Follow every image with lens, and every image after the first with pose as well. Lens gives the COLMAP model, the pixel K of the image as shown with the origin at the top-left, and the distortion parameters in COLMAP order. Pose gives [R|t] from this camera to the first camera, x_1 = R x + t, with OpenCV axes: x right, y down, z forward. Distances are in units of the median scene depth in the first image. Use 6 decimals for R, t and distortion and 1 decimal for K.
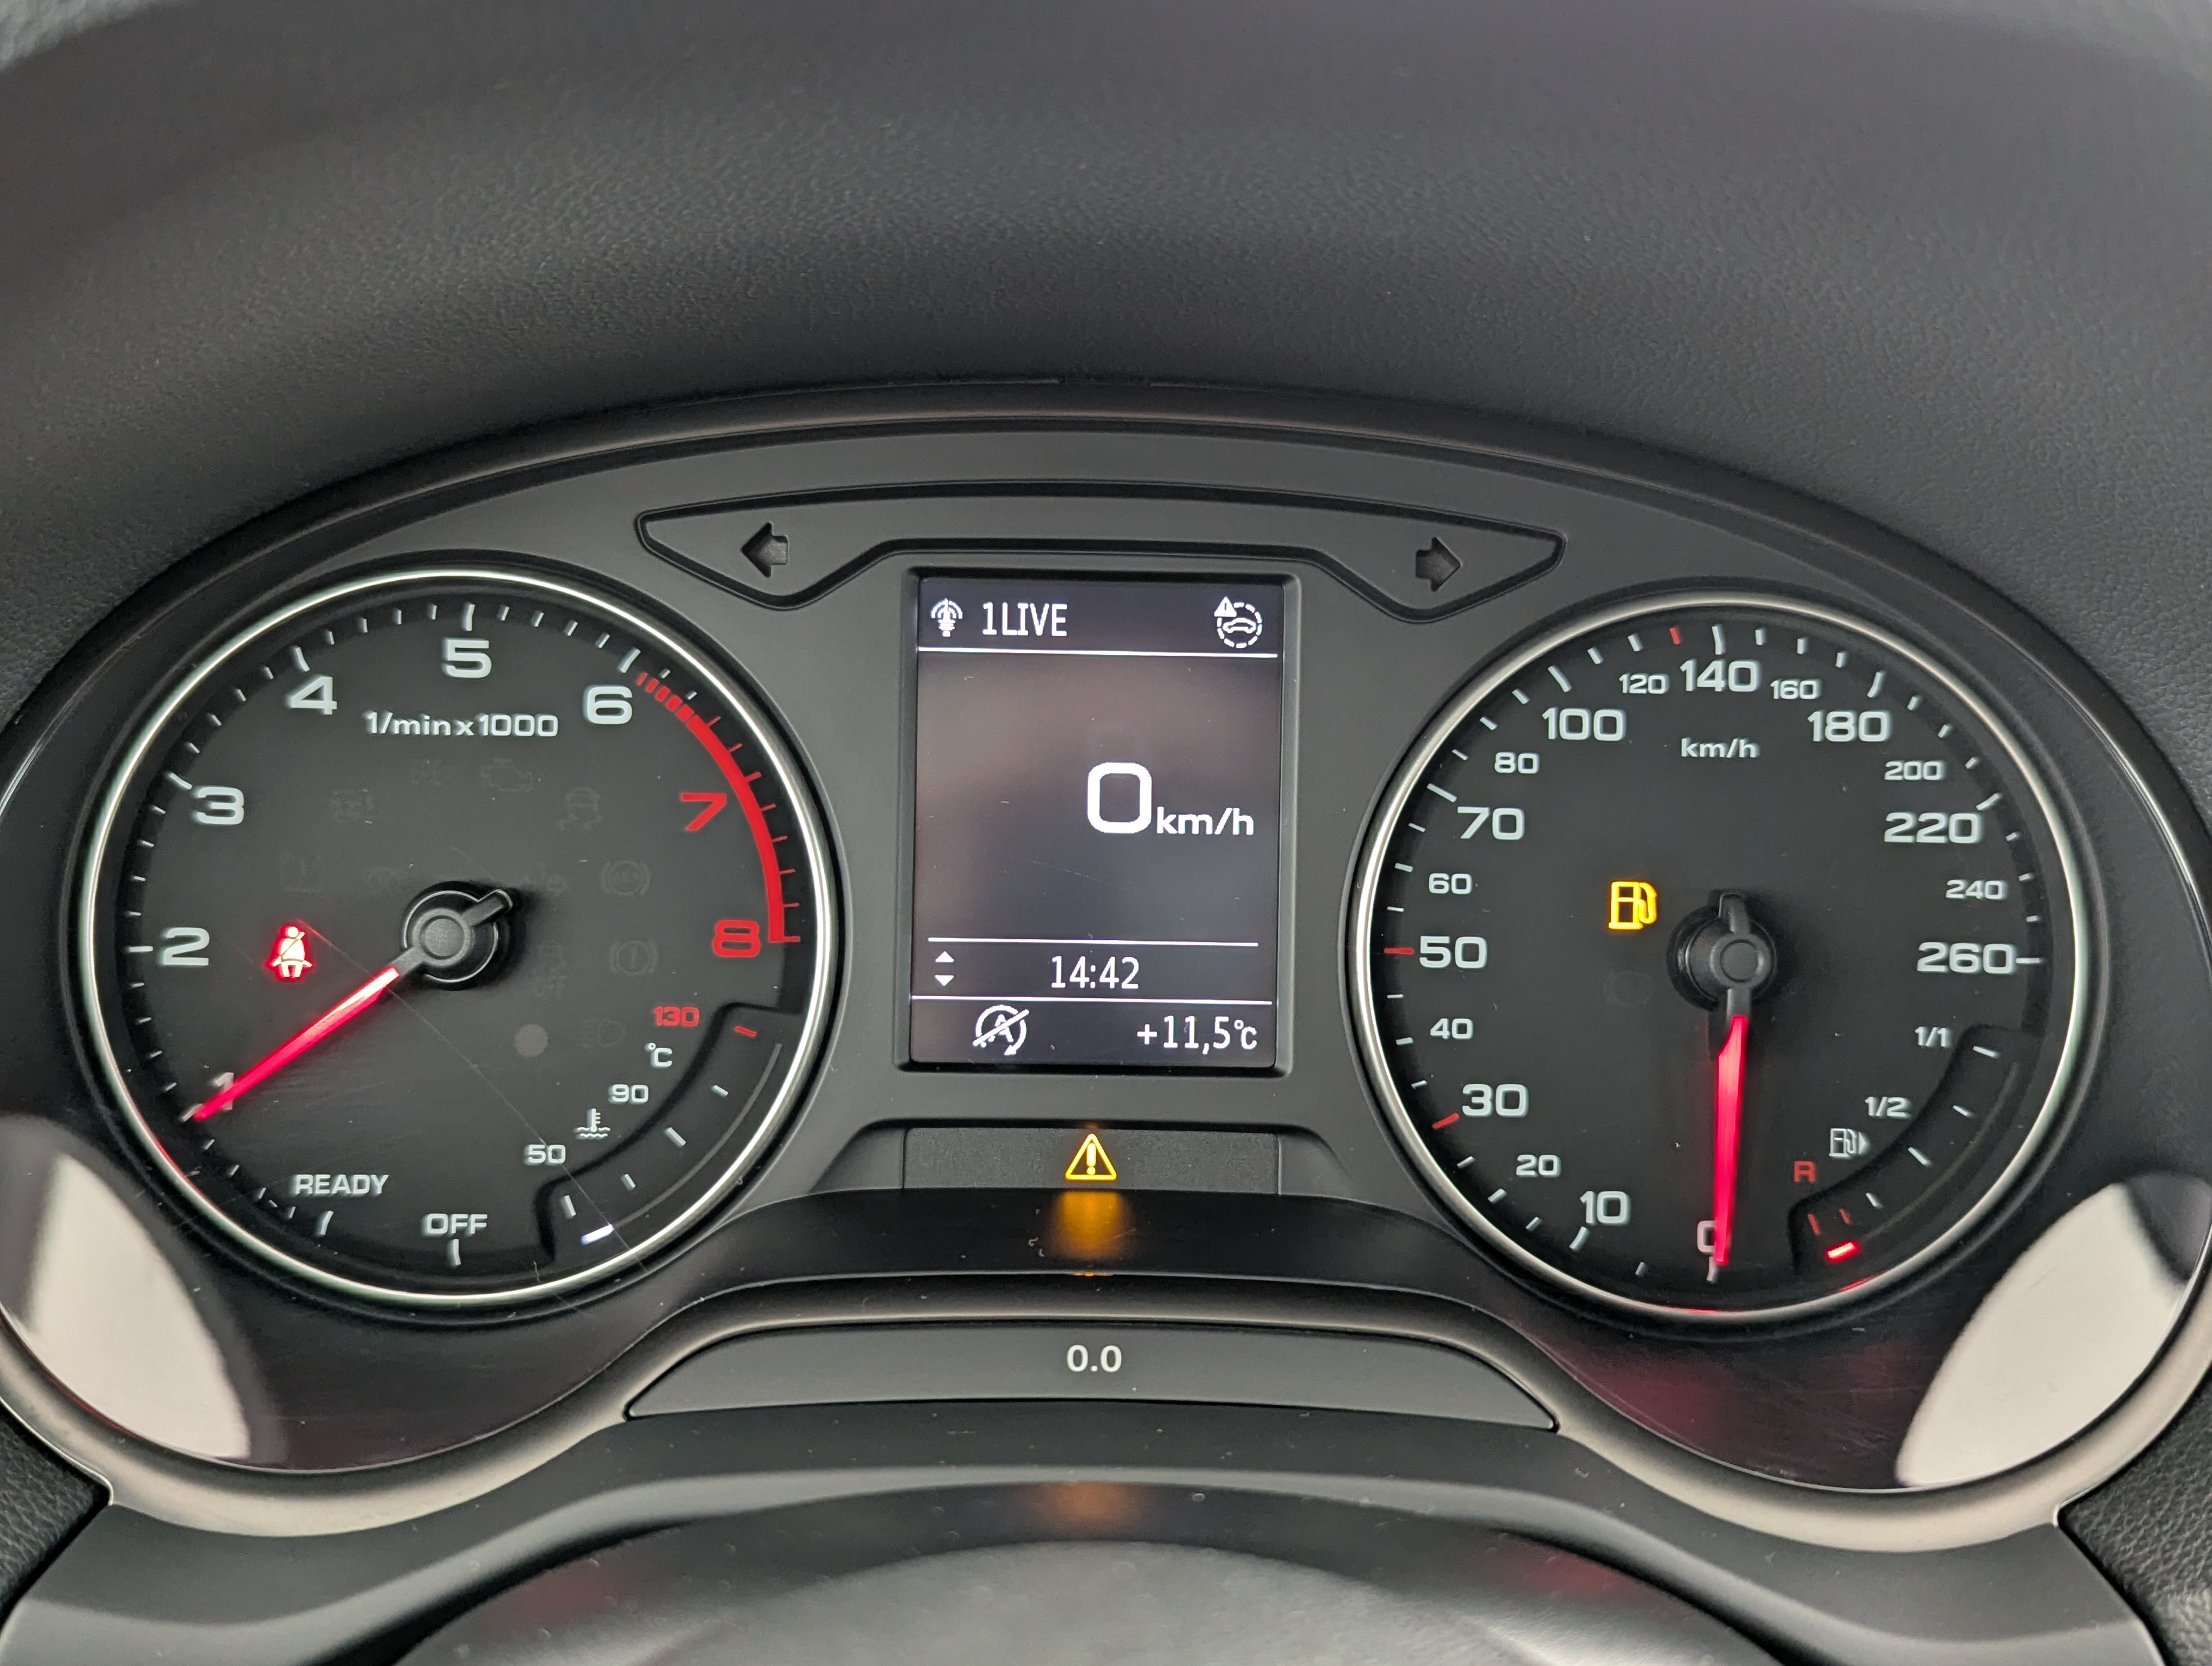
lens RADIAL K [[2063.7, 0, 1114.4], [0, 2063.7, 854.3], [0, 0, 1]] dist [0.028290, 0.000000]
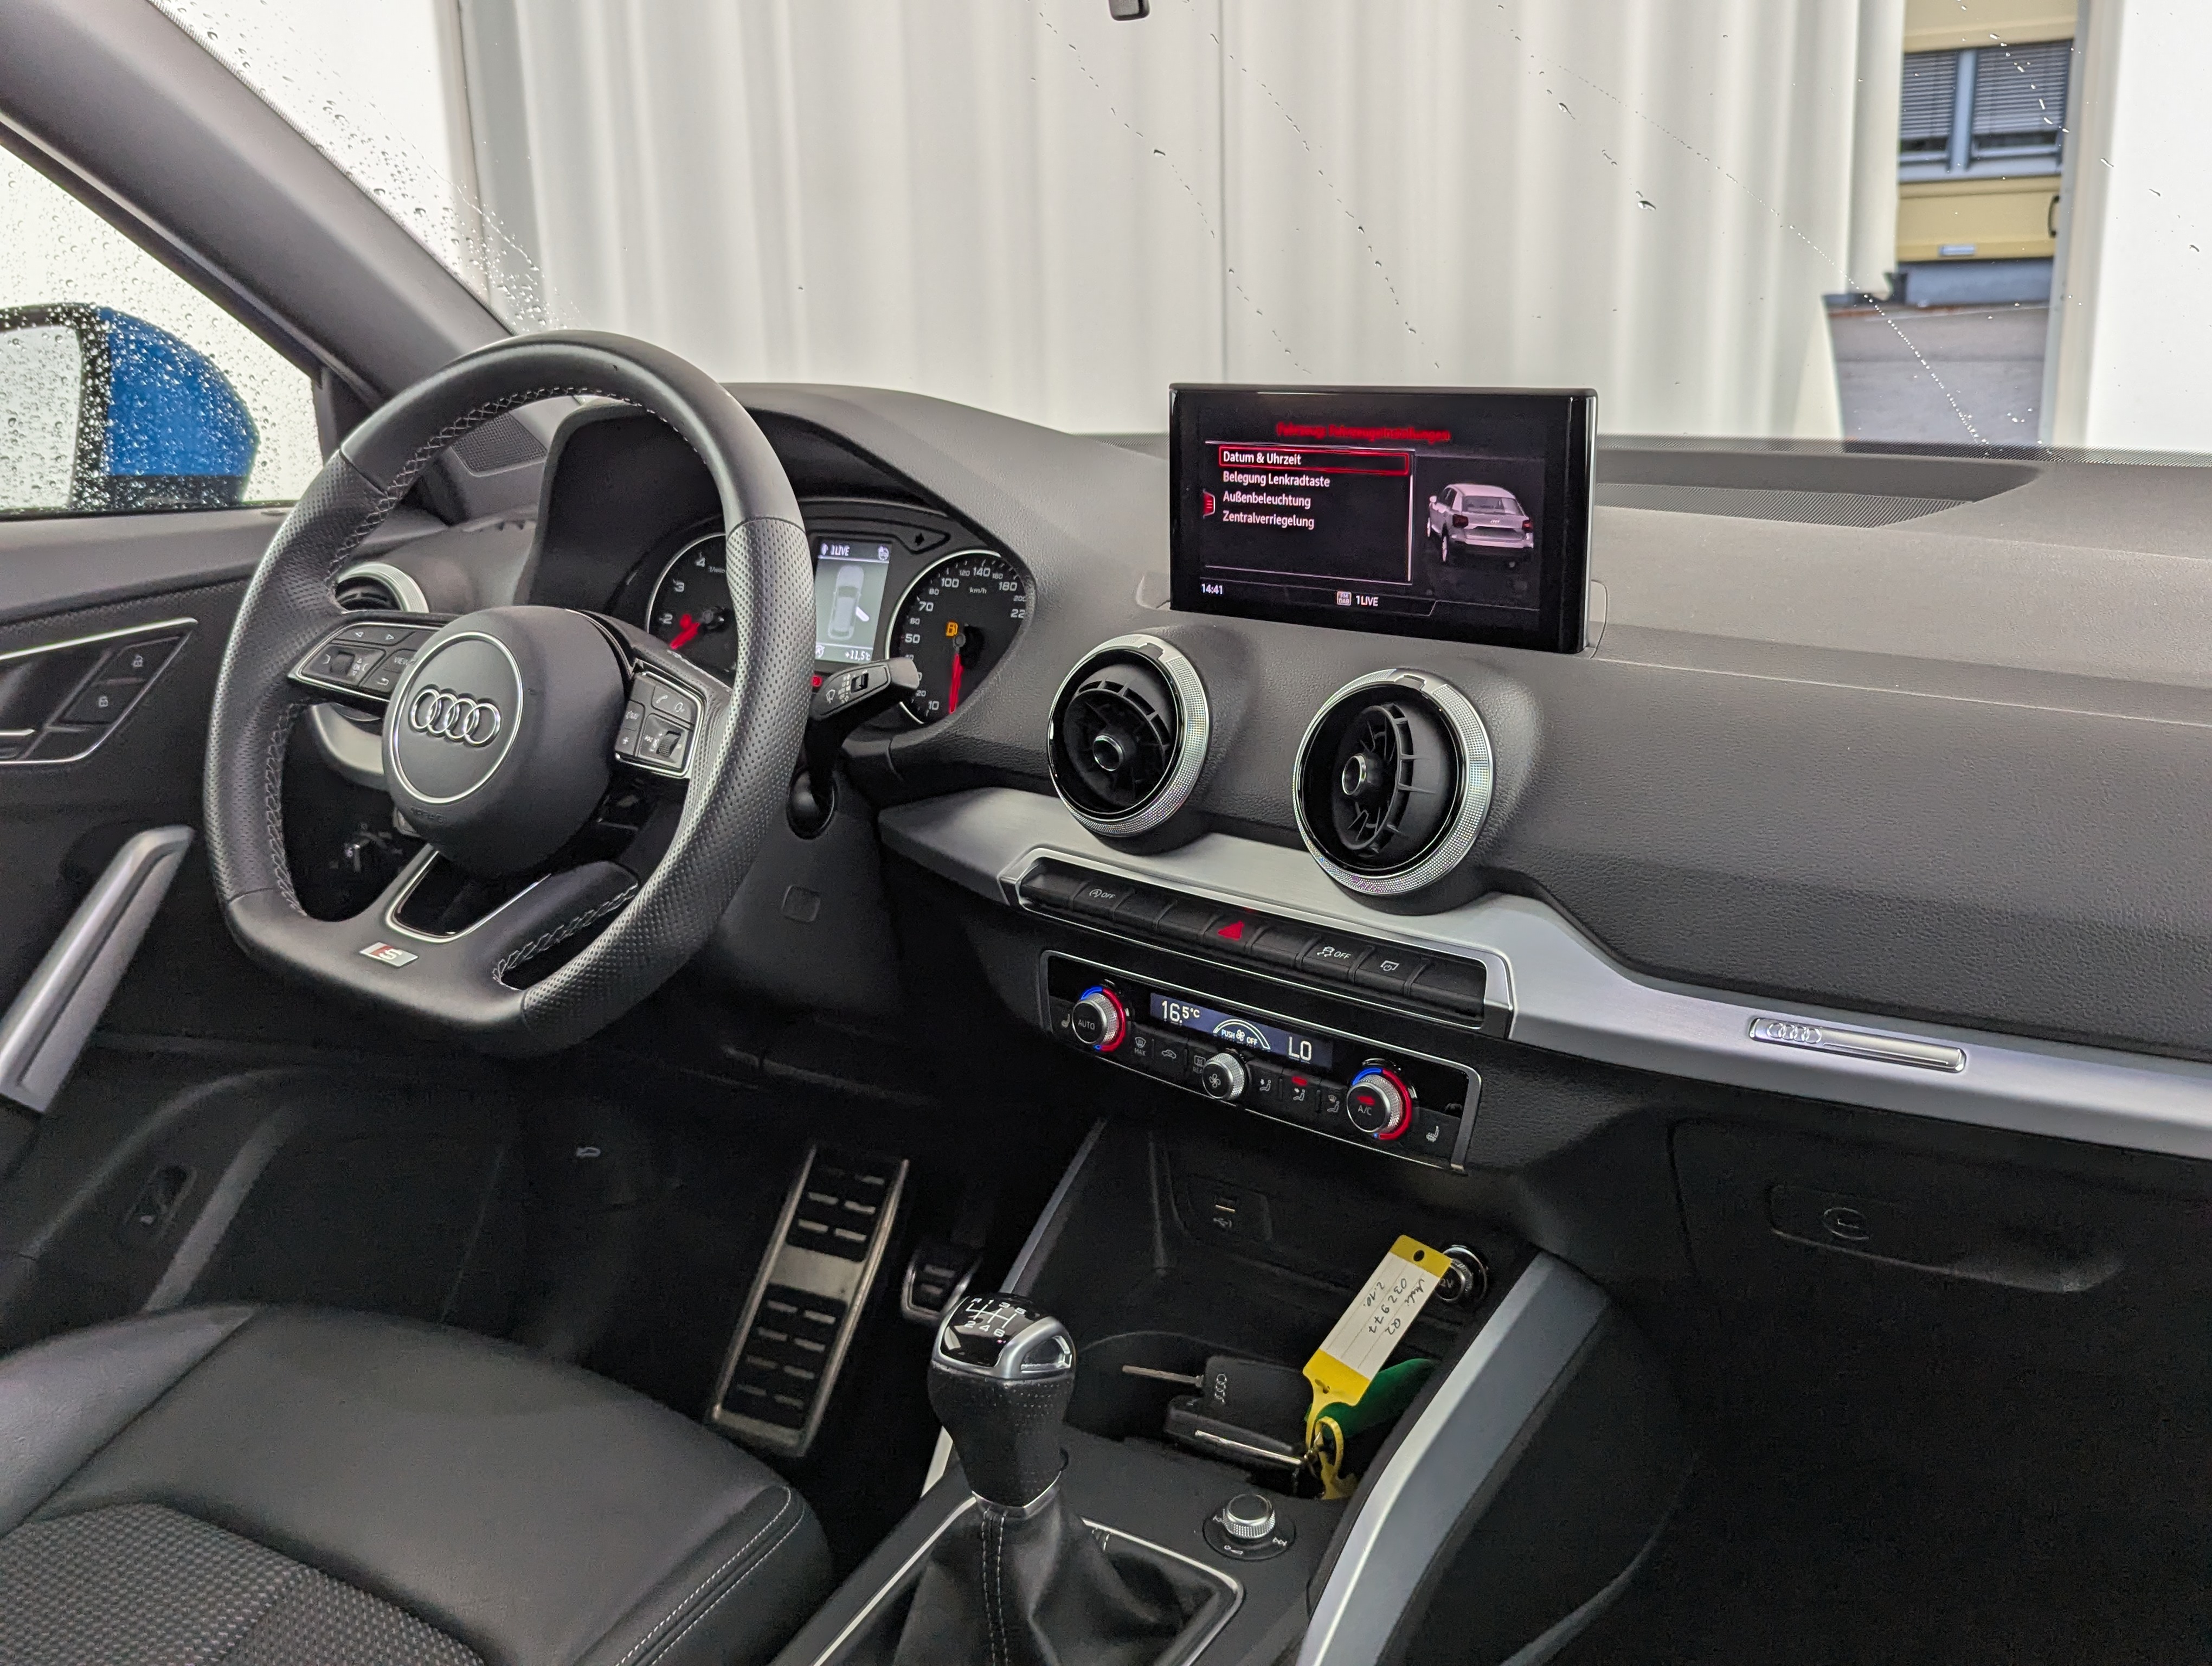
lens RADIAL K [[2063.7, 0, 1084.2], [0, 2063.7, 750.0], [0, 0, 1]] dist [0.028290, 0.000000]
pose [[0.841179, 0.081327, -0.534606, 2.519671], [-0.143833, 0.986662, -0.076219, 0.501960], [0.521277, 0.141008, 0.841658, -2.057728]]
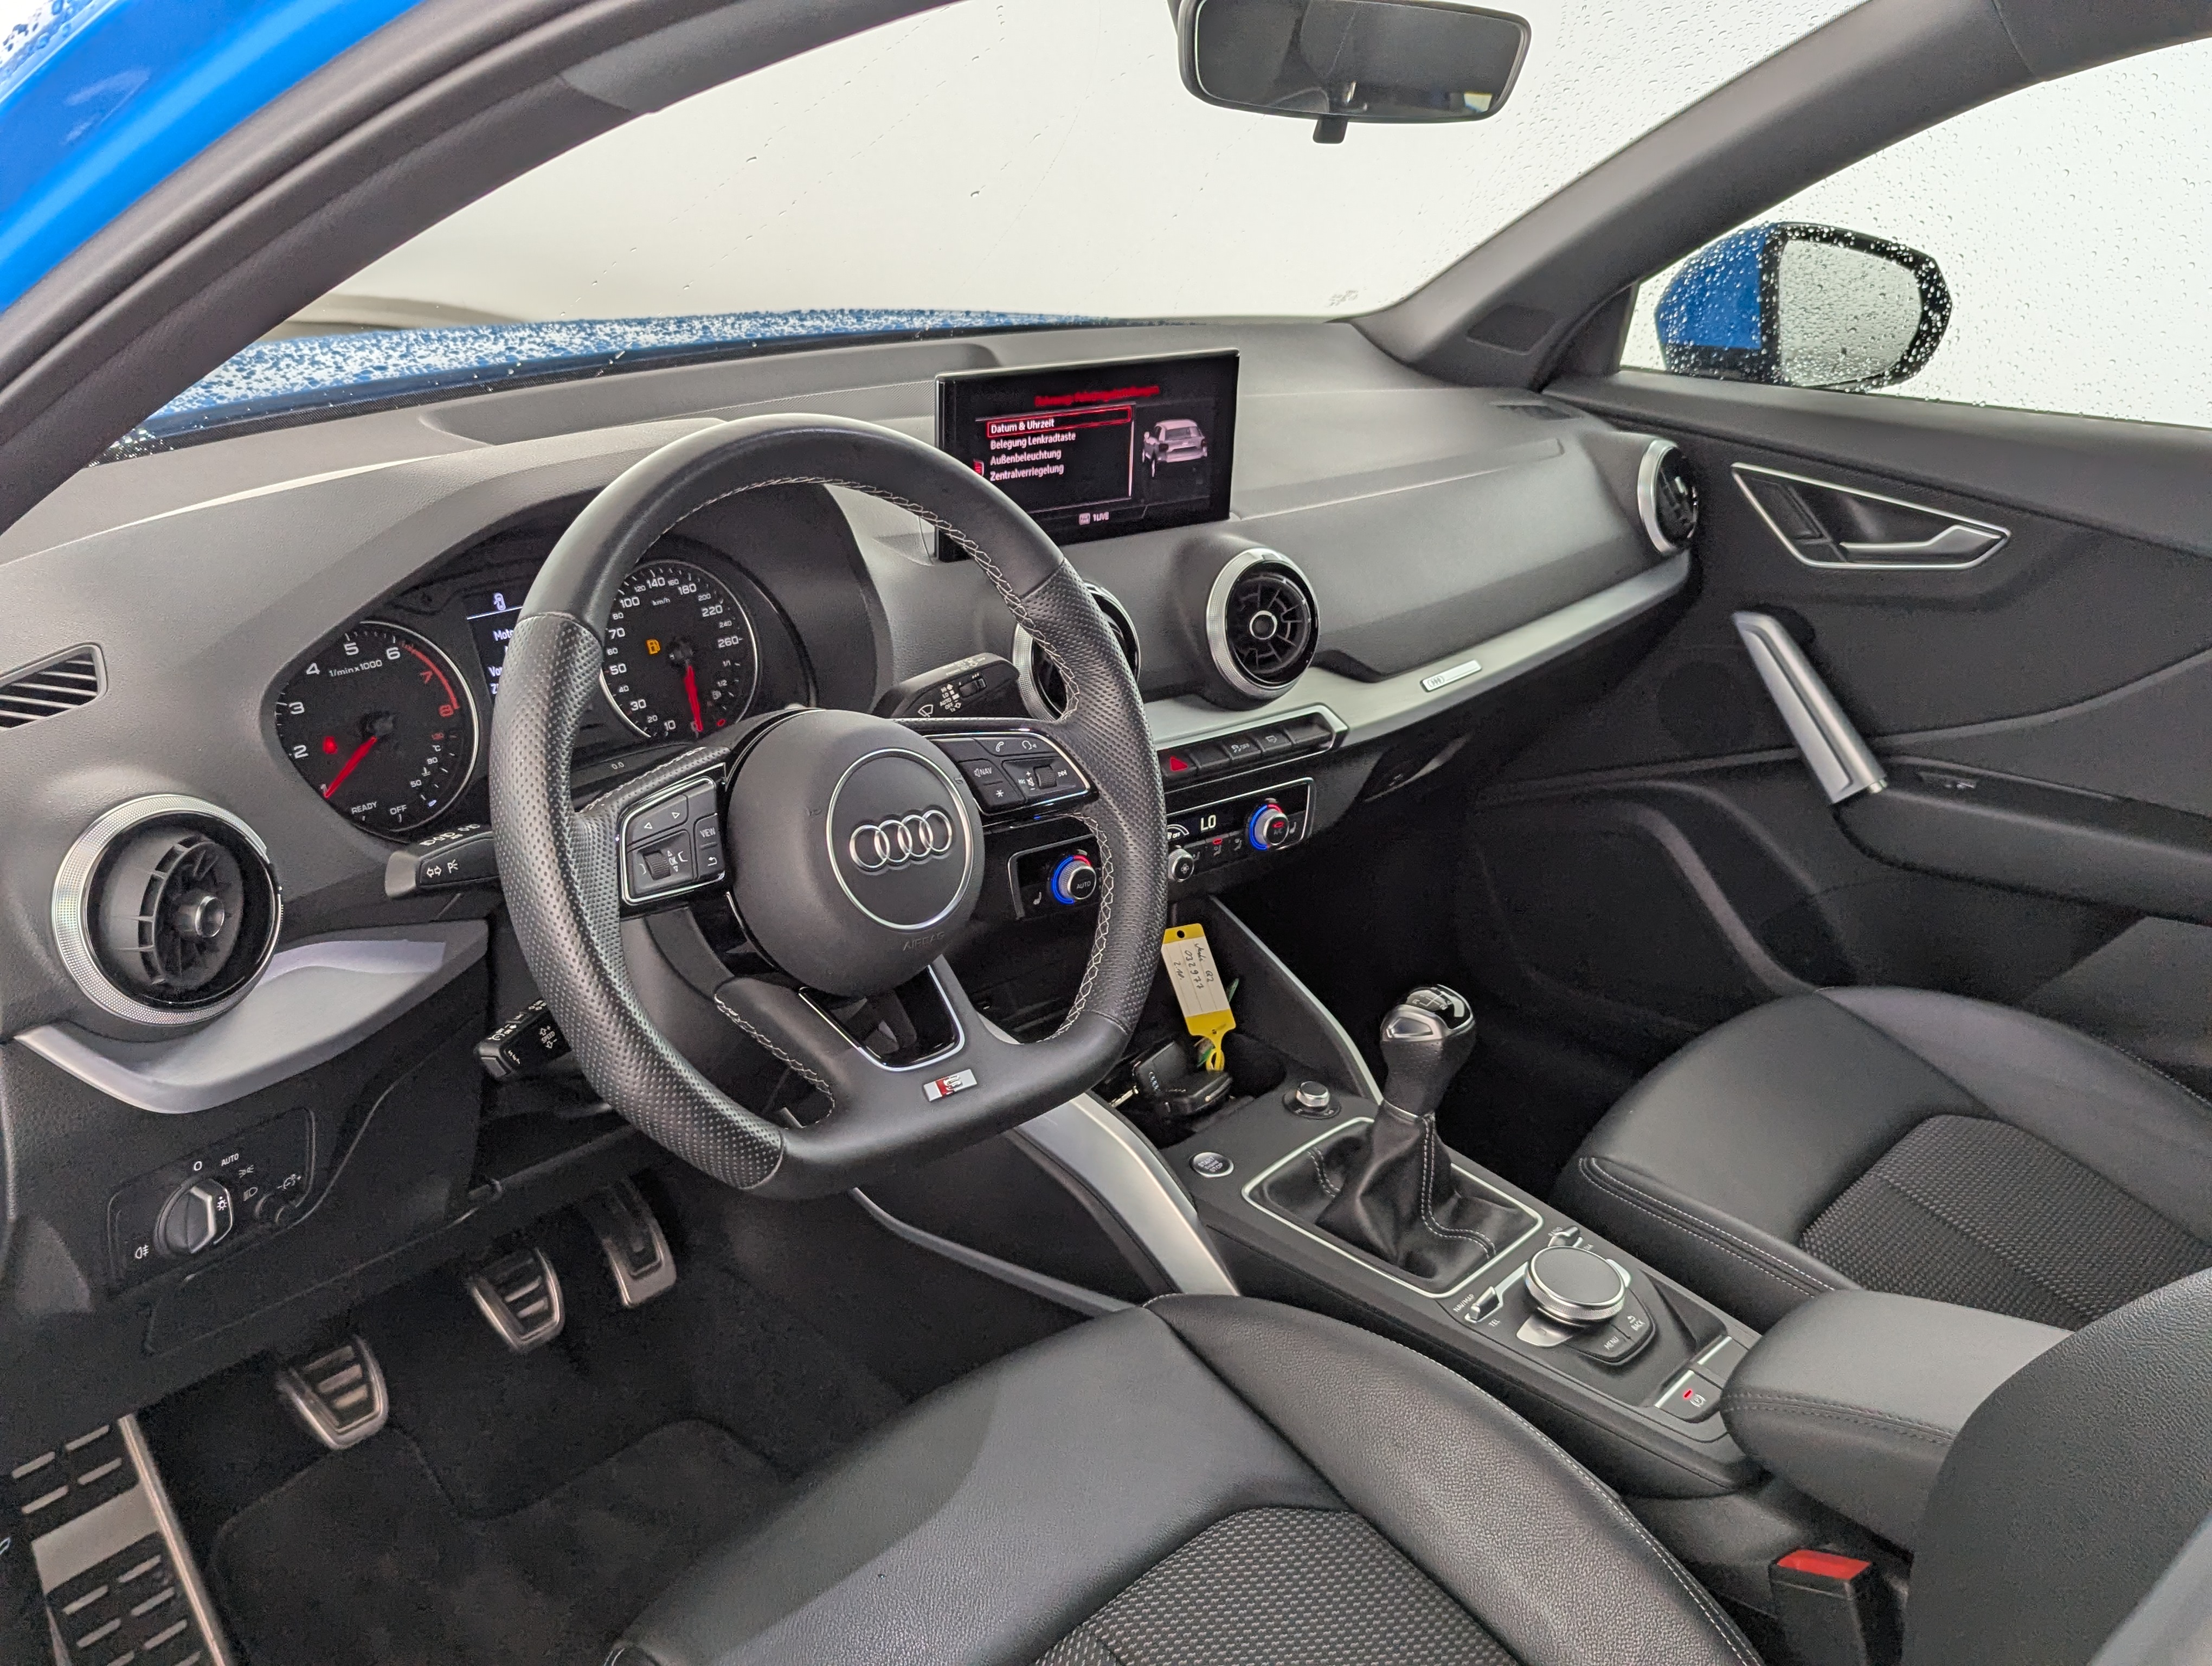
lens RADIAL K [[2063.7, 0, 1169.7], [0, 2063.7, 841.0], [0, 0, 1]] dist [0.028290, 0.000000]
pose [[0.647984, -0.281333, 0.707792, -1.915010], [0.214614, 0.959070, 0.184731, -0.130866], [-0.730793, 0.032200, 0.681840, -2.255617]]
